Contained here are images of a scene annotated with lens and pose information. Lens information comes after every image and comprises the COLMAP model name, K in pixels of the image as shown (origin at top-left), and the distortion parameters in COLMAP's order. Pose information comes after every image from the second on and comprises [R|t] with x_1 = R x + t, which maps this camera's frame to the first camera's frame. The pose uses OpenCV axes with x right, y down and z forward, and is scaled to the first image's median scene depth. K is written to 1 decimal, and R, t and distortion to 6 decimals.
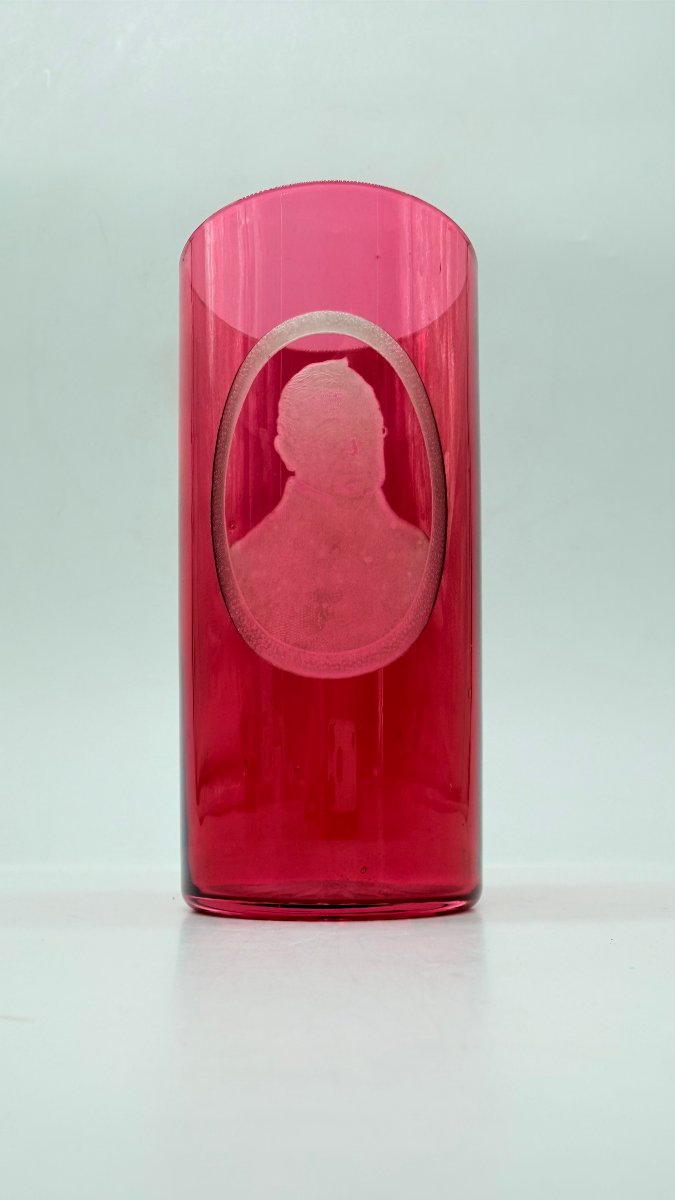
lens RADIAL K [[885.1, 0, 342.4], [0, 885.1, 653.3], [0, 0, 1]] dist [-0.005505, -0.021391]
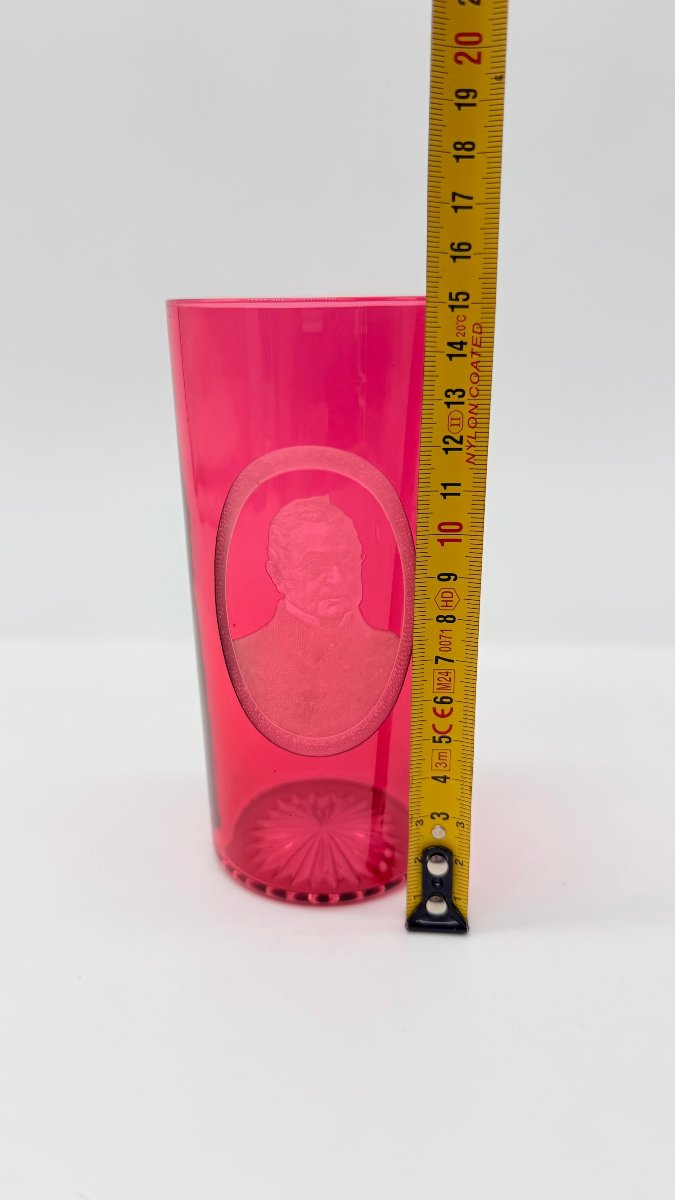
lens RADIAL K [[885.1, 0, 334.2], [0, 885.1, 609.7], [0, 0, 1]] dist [-0.005505, -0.021391]
pose [[0.998856, 0.017408, -0.044536, 0.063251], [0.006003, 0.878364, 0.477955, -0.736611], [0.047439, -0.477676, 0.877254, -0.026628]]
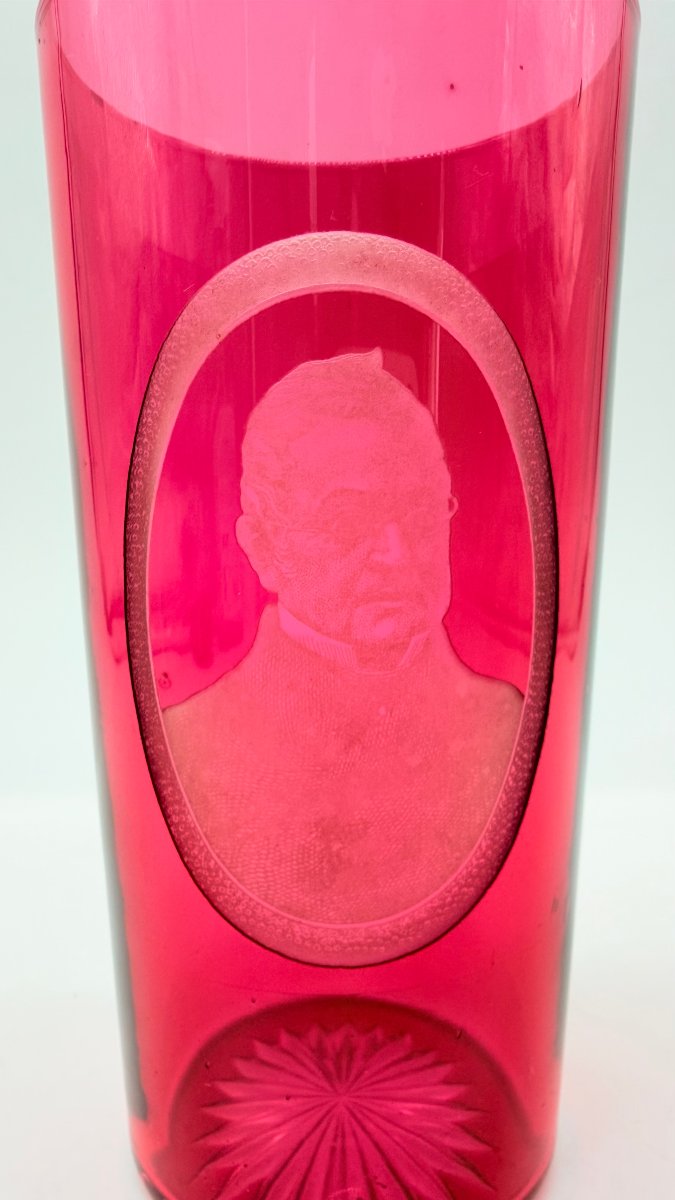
lens RADIAL K [[885.1, 0, 342.1], [0, 885.1, 673.6], [0, 0, 1]] dist [-0.005505, -0.021391]
pose [[0.999995, 0.002333, 0.002269, -0.016522], [-0.002986, 0.934927, 0.354827, -0.342008], [-0.001294, -0.354832, 0.934929, 0.495420]]
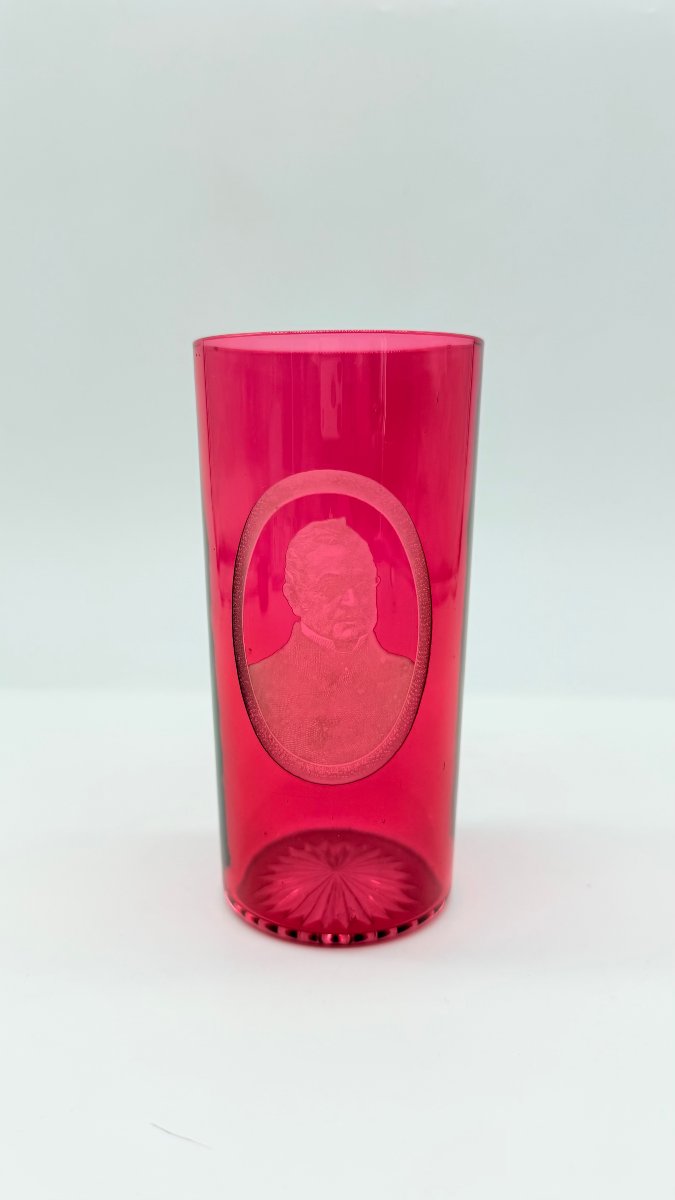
lens RADIAL K [[885.1, 0, 338.1], [0, 885.1, 607.1], [0, 0, 1]] dist [-0.005505, -0.021391]
pose [[0.997768, 0.022599, -0.062836, 0.070090], [0.002331, 0.928631, 0.370998, -0.649985], [0.066735, -0.370317, 0.926505, -0.085721]]
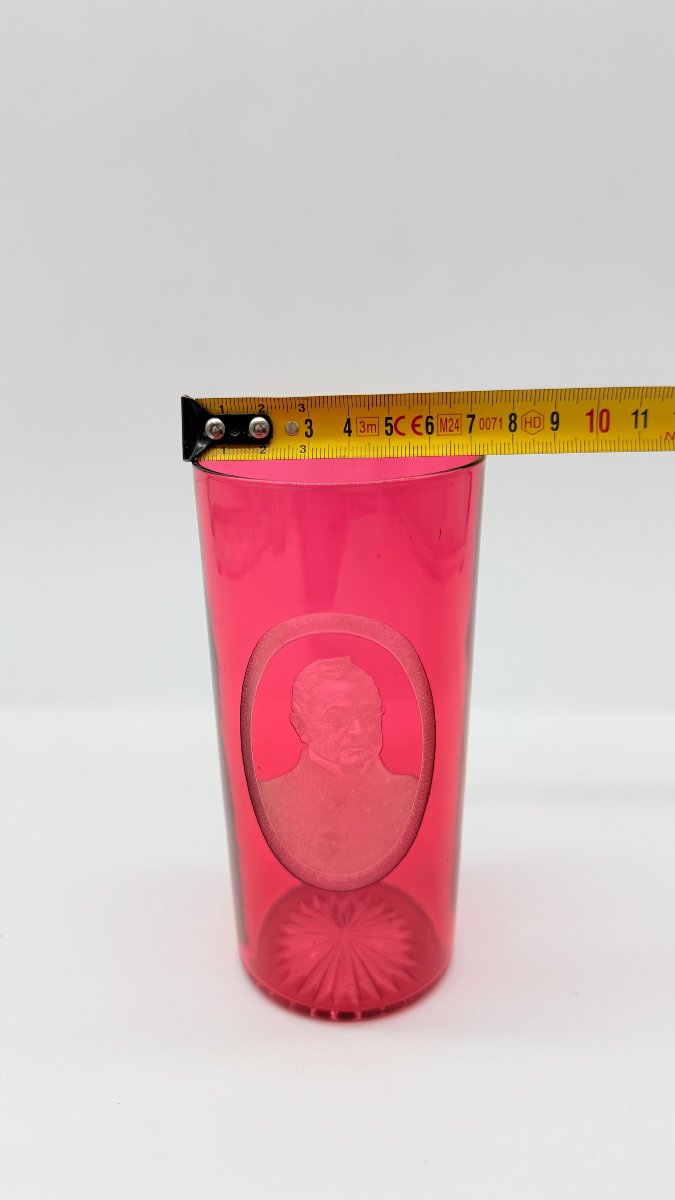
lens RADIAL K [[885.1, 0, 331.9], [0, 885.1, 598.9], [0, 0, 1]] dist [-0.005505, -0.021391]
pose [[0.998096, 0.009424, -0.060960, 0.051095], [0.020574, 0.880808, 0.473025, -0.947255], [0.058152, -0.473379, 0.878937, 0.027880]]
